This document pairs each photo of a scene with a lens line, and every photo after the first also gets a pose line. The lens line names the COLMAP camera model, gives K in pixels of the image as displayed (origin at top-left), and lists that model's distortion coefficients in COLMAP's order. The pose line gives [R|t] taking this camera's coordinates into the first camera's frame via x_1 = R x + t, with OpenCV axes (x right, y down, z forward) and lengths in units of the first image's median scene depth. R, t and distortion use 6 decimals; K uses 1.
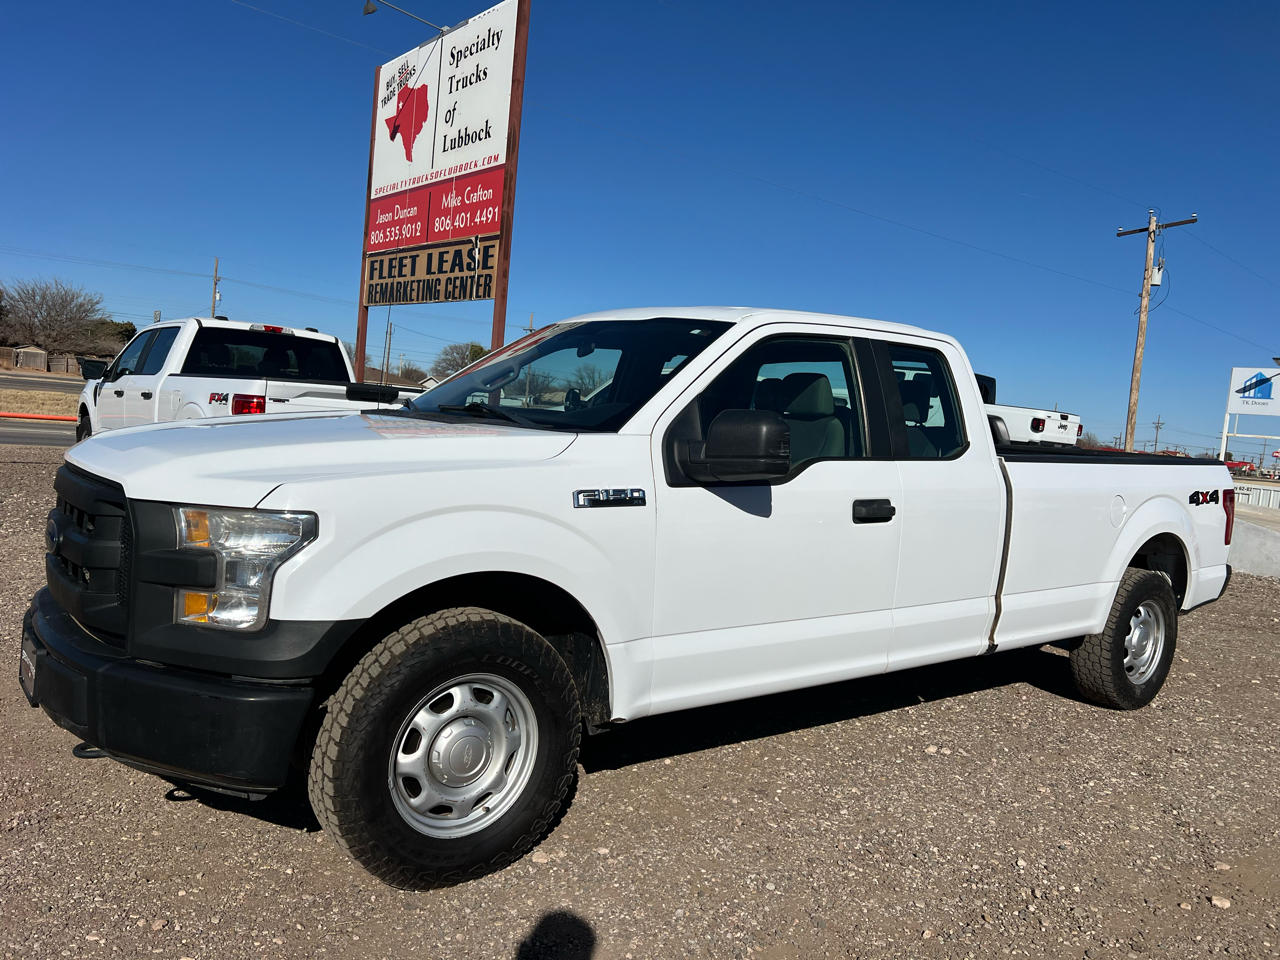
lens RADIAL K [[960.6, 0, 644.5], [0, 960.6, 490.1], [0, 0, 1]] dist [0.057469, -0.072124]
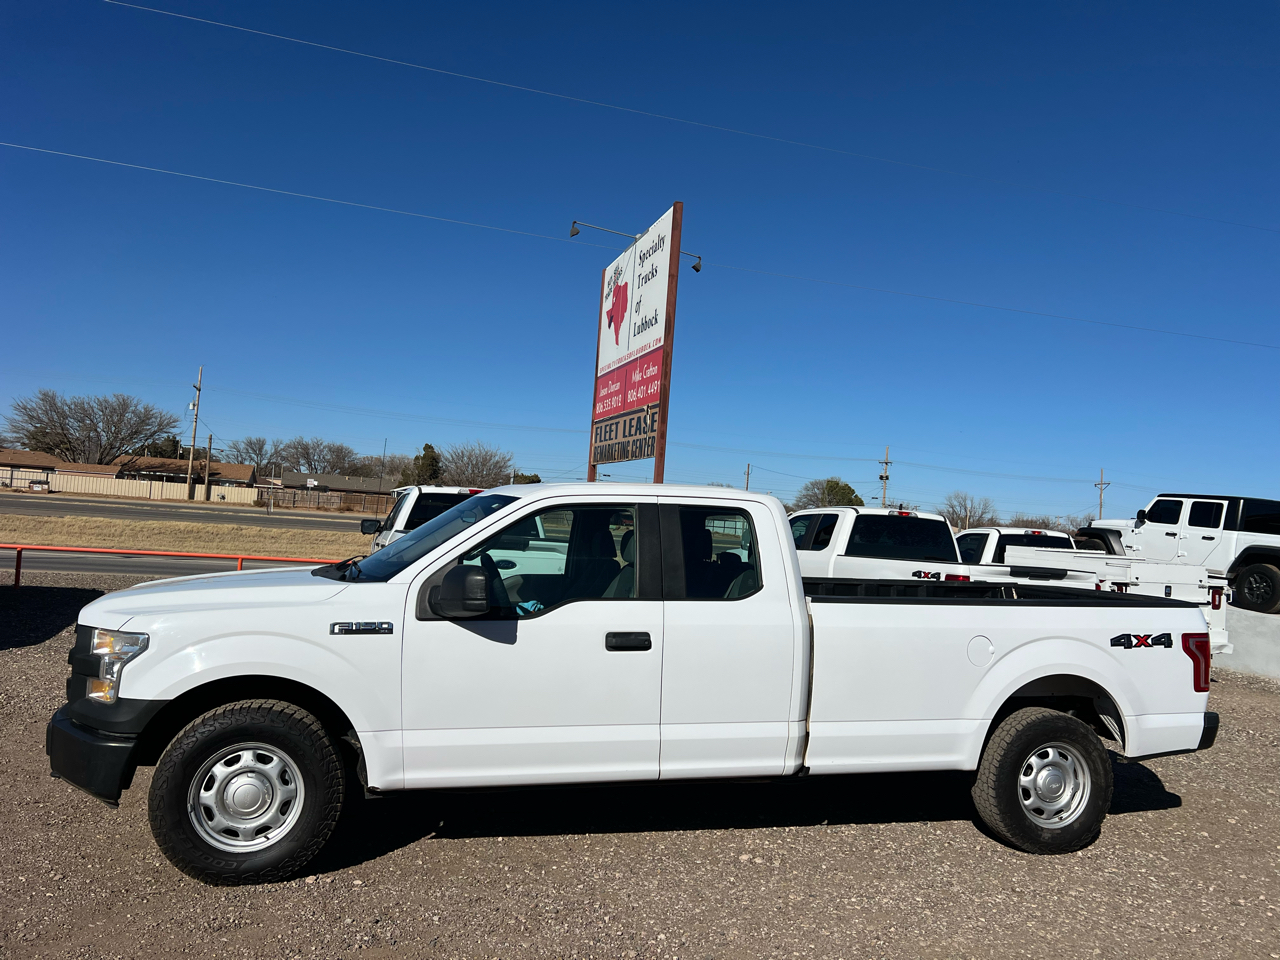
lens RADIAL K [[960.6, 0, 643.5], [0, 960.6, 490.2], [0, 0, 1]] dist [0.057469, -0.072124]
pose [[0.925876, -0.038682, -0.375843, 0.568613], [-0.013553, 0.990705, -0.135352, -0.003849], [0.377585, 0.130413, 0.916745, -0.131633]]
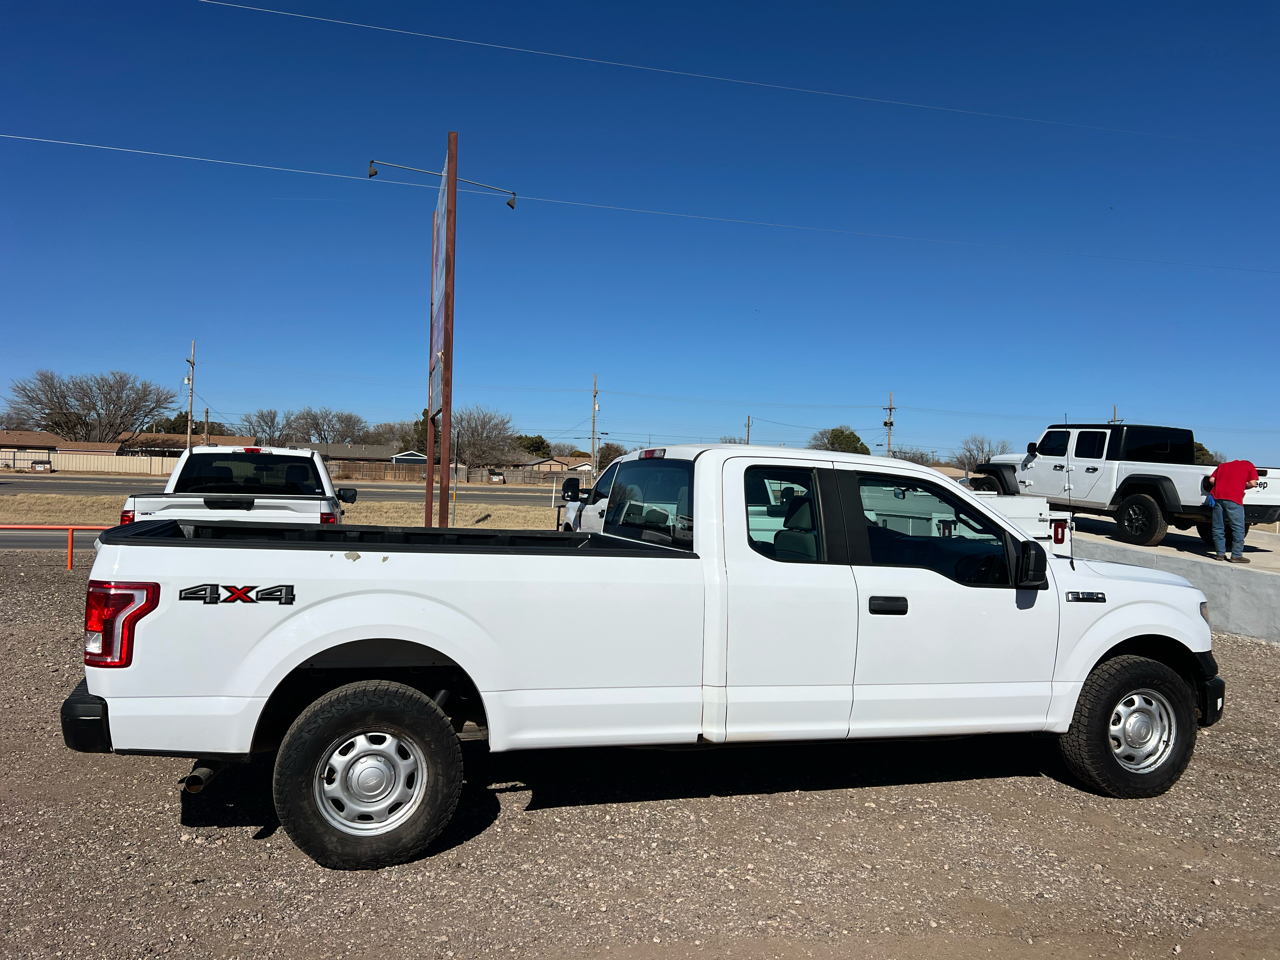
lens RADIAL K [[960.6, 0, 635.6], [0, 960.6, 486.7], [0, 0, 1]] dist [0.057469, -0.072124]
pose [[0.910284, -0.059044, -0.409751, 1.058371], [0.021609, 0.995204, -0.095403, 0.000750], [0.413419, 0.077989, 0.907195, 0.273170]]
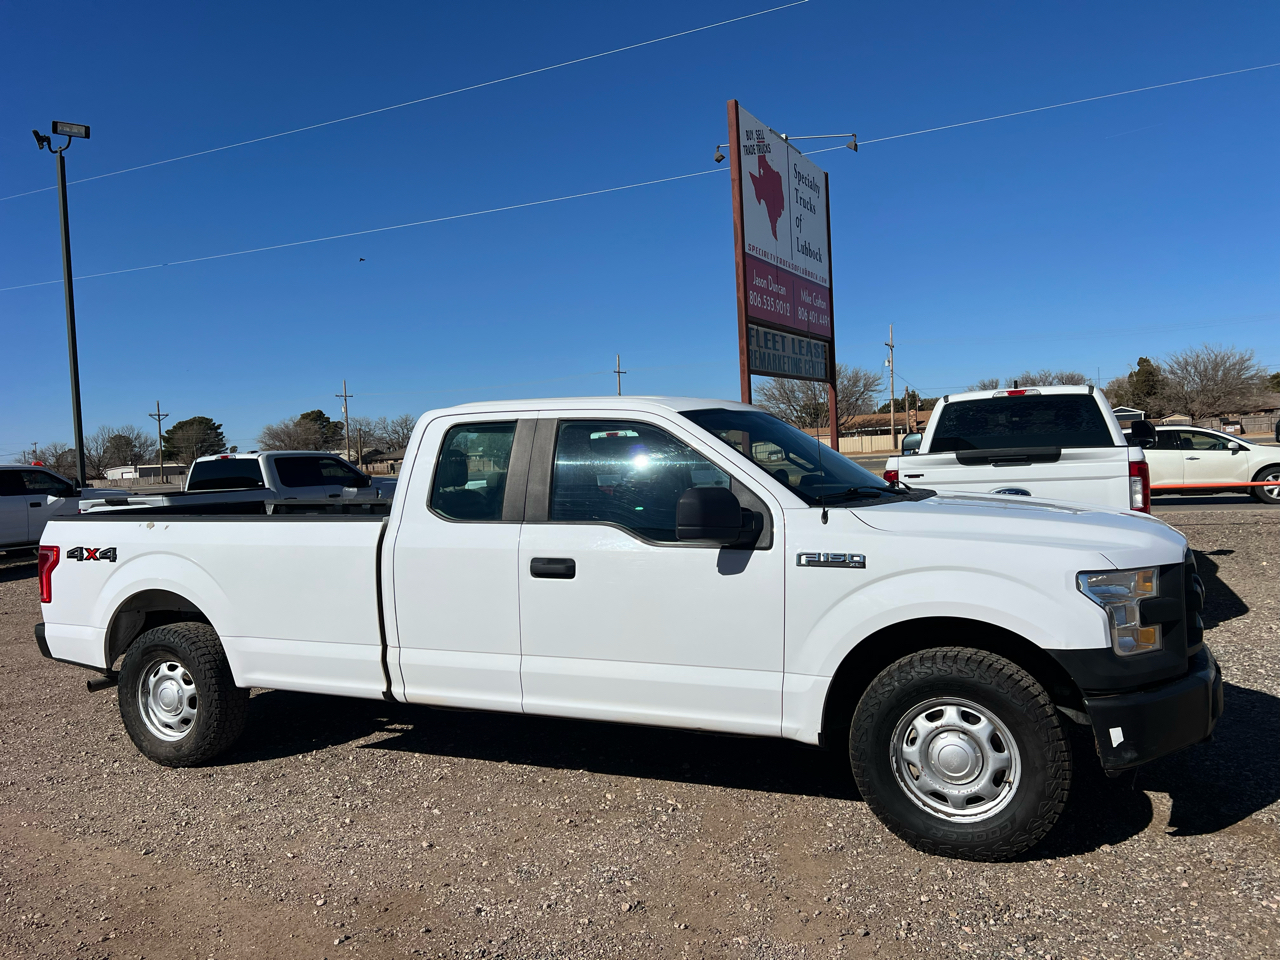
lens RADIAL K [[960.6, 0, 640.3], [0, 960.6, 481.6], [0, 0, 1]] dist [0.057469, -0.072124]
pose [[0.394028, -0.085776, -0.915087, 1.733054], [0.019919, 0.996199, -0.084803, 0.031163], [0.918882, 0.015187, 0.394239, 1.038088]]
